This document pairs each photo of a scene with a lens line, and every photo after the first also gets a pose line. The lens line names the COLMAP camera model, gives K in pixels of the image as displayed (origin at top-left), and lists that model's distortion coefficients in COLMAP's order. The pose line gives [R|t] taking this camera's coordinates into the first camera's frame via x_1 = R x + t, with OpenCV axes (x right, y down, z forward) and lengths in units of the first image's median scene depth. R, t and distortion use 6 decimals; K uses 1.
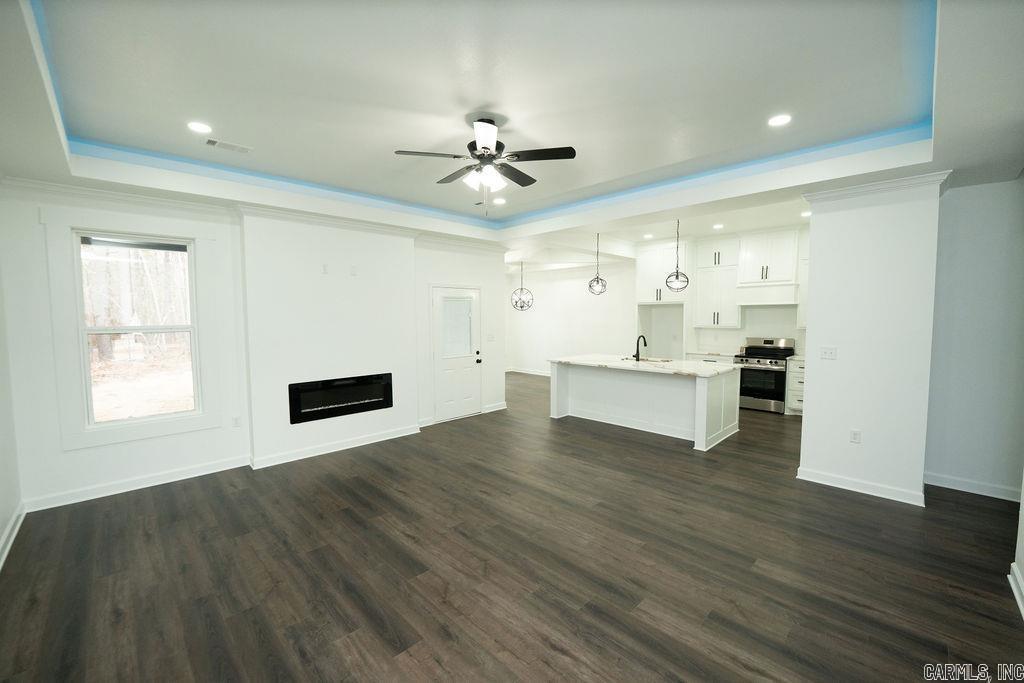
lens RADIAL K [[412.8, 0, 509.0], [0, 412.8, 343.8], [0, 0, 1]] dist [-0.025816, -0.000287]
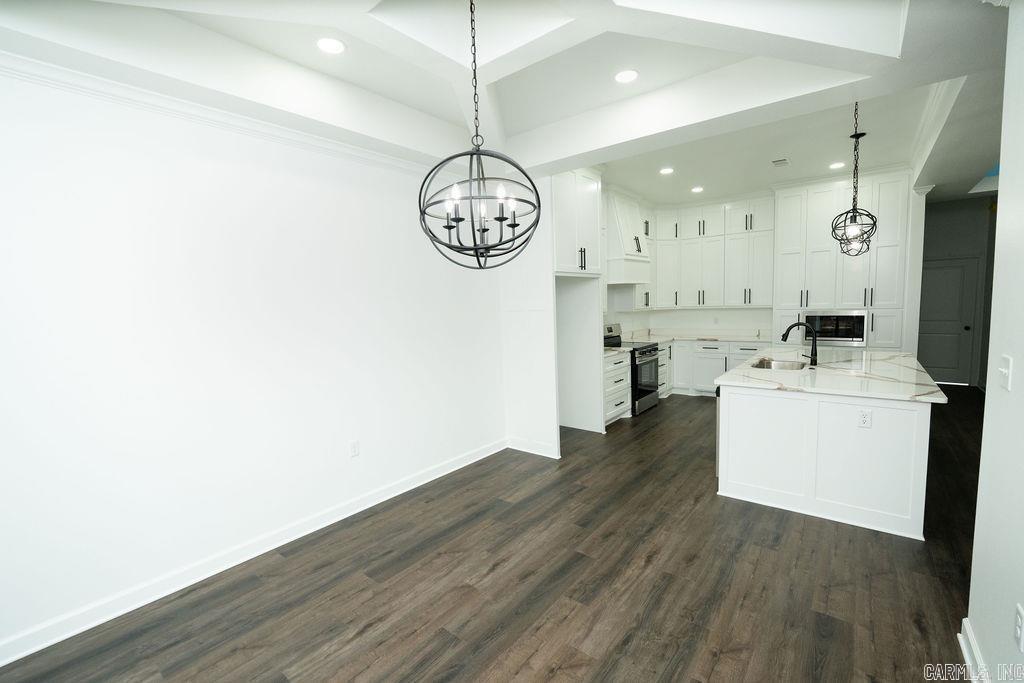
lens RADIAL K [[456.2, 0, 507.0], [0, 456.2, 336.4], [0, 0, 1]] dist [0.000869, -0.000010]
pose [[-0.108018, -0.064911, 0.992028, -0.519706], [0.093661, 0.992763, 0.075157, -0.149612], [-0.989727, 0.101033, -0.101157, 2.511829]]
